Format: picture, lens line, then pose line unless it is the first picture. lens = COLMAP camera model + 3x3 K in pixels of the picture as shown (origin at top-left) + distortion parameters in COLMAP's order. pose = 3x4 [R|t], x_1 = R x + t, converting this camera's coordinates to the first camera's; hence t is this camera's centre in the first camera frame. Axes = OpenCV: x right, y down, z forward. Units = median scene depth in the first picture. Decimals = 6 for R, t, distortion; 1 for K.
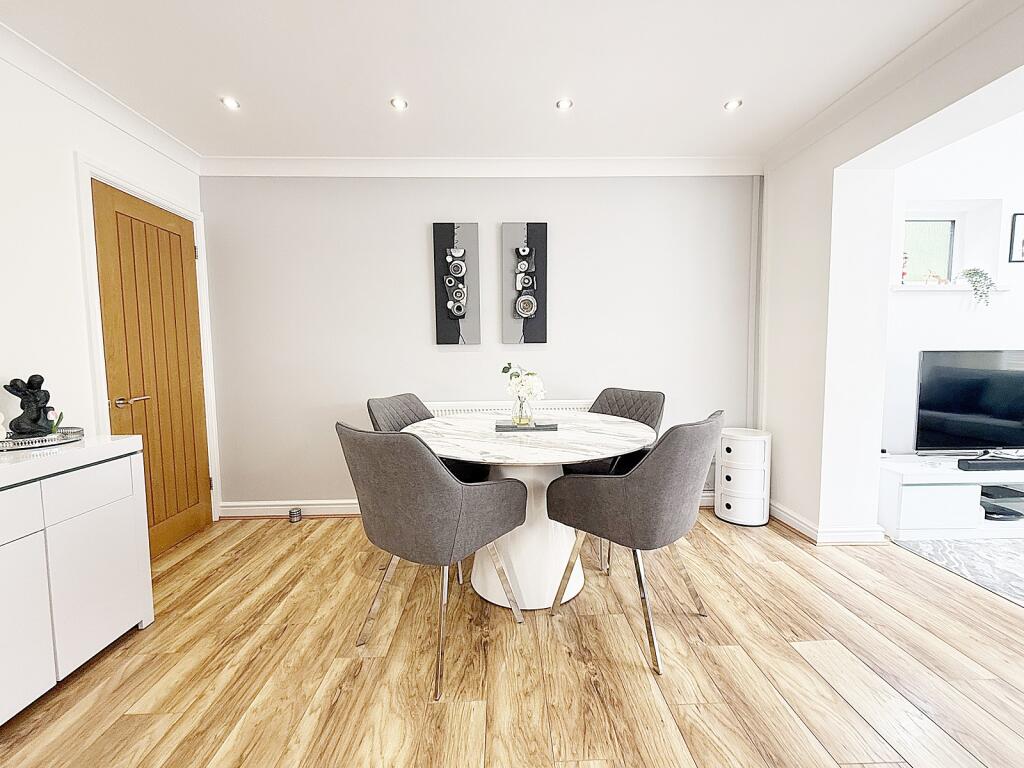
lens RADIAL K [[421.6, 0, 512.0], [0, 421.6, 384.0], [0, 0, 1]] dist [-0.002267, -0.000317]
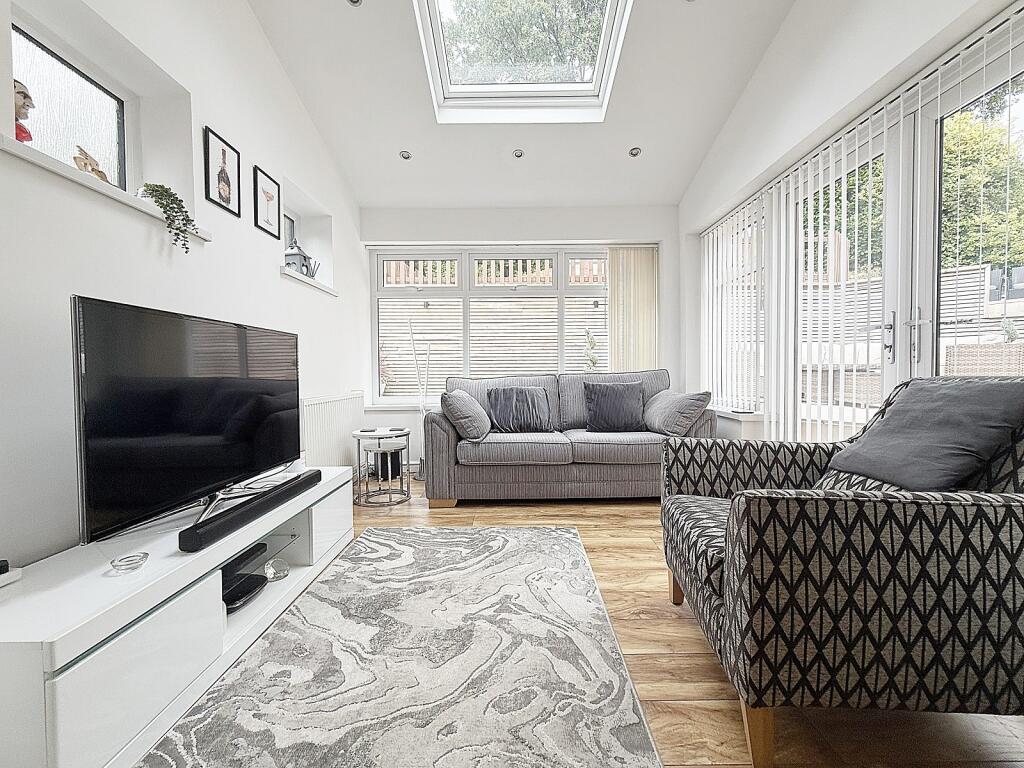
lens RADIAL K [[421.6, 0, 512.0], [0, 421.6, 384.0], [0, 0, 1]] dist [-0.002267, -0.000317]
pose [[0.014708, -0.016161, 0.999761, 0.526234], [0.076422, 0.996963, 0.014992, 0.027372], [-0.996967, 0.076183, 0.015899, 0.535698]]
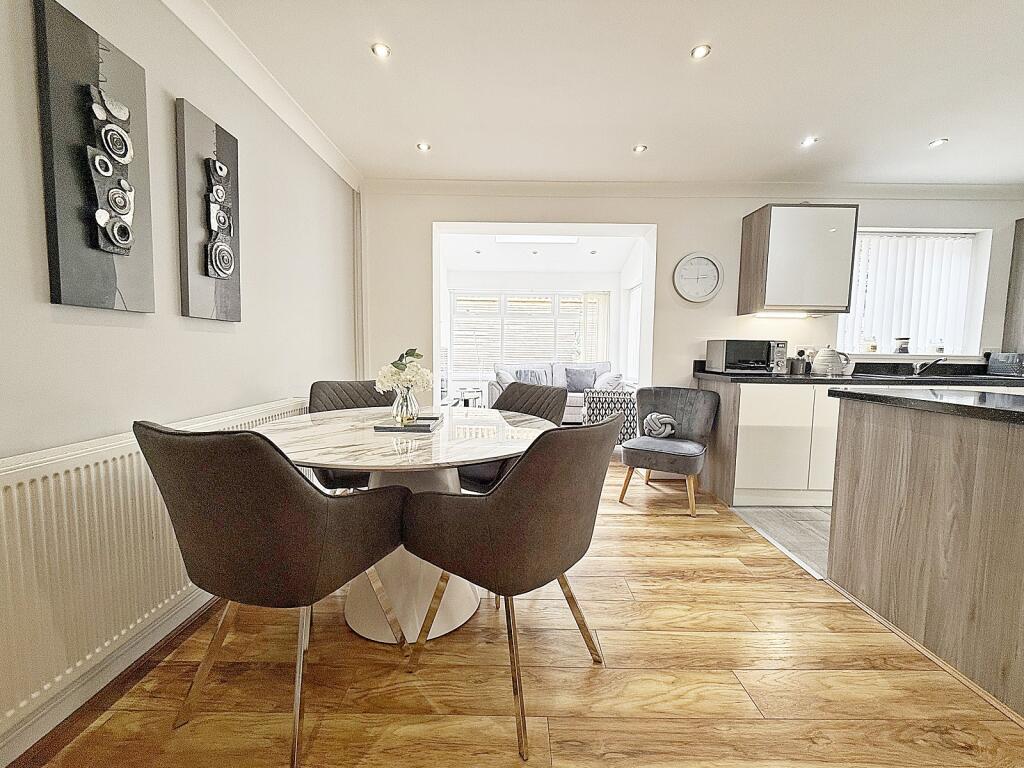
lens RADIAL K [[418.8, 0, 512.0], [0, 418.8, 384.0], [0, 0, 1]] dist [-0.001439, -0.000144]
pose [[0.021101, -0.065971, 0.997598, -0.611984], [0.053855, 0.996447, 0.064756, -0.019305], [-0.998326, 0.052359, 0.024579, 0.592092]]
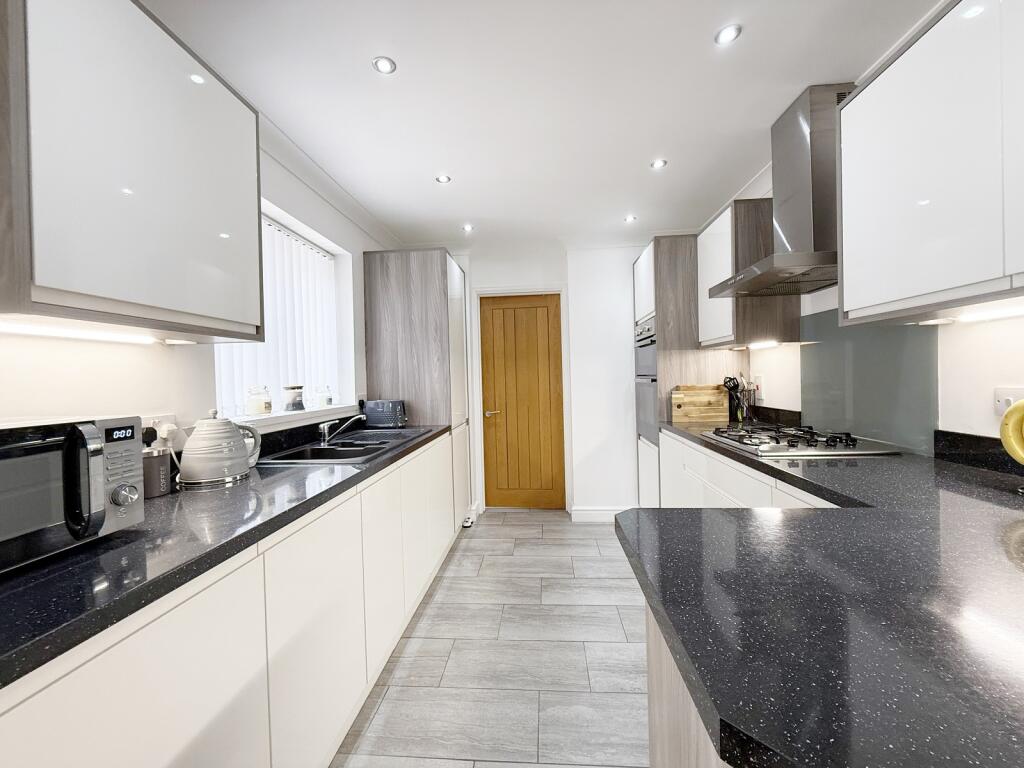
lens RADIAL K [[411.4, 0, 512.0], [0, 411.4, 384.0], [0, 0, 1]] dist [0.000453, -0.000107]
pose [[-0.994726, 0.038510, 0.095062, 0.180379], [0.046357, 0.995573, 0.081767, -0.062265], [-0.091492, 0.085742, -0.992108, 0.190418]]
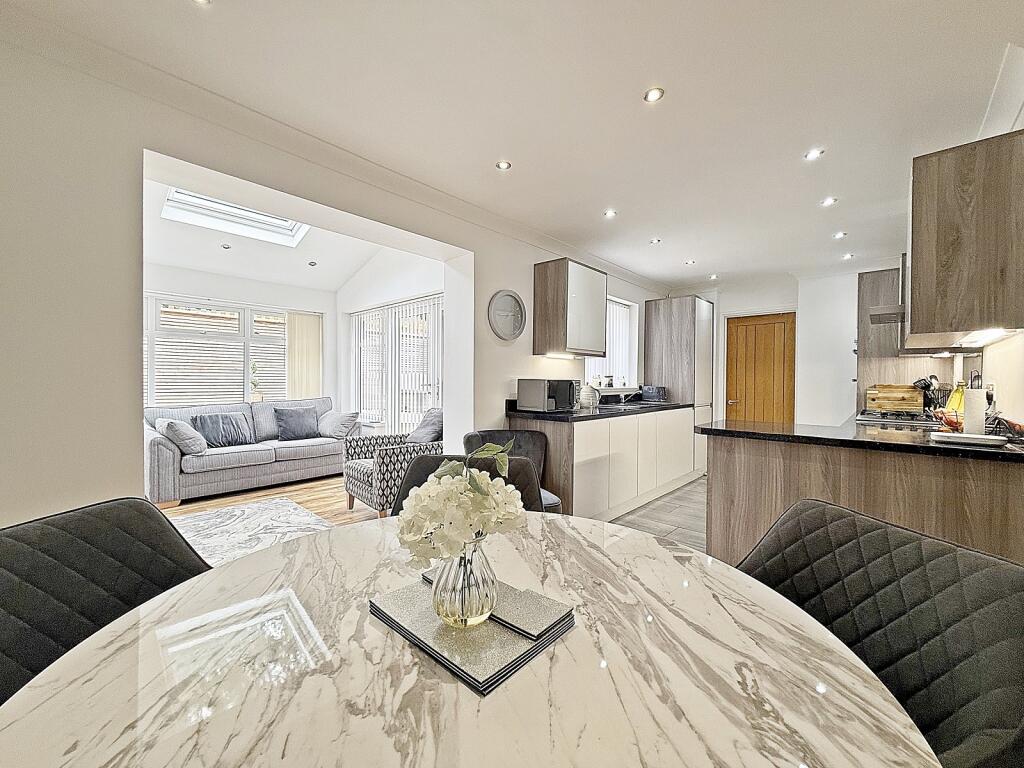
lens RADIAL K [[411.4, 0, 512.0], [0, 411.4, 384.0], [0, 0, 1]] dist [0.000453, -0.000107]
pose [[-0.731176, 0.001061, 0.682188, -0.174470], [0.048656, 0.997533, 0.050598, -0.083267], [-0.680451, 0.070188, -0.729424, 0.925050]]
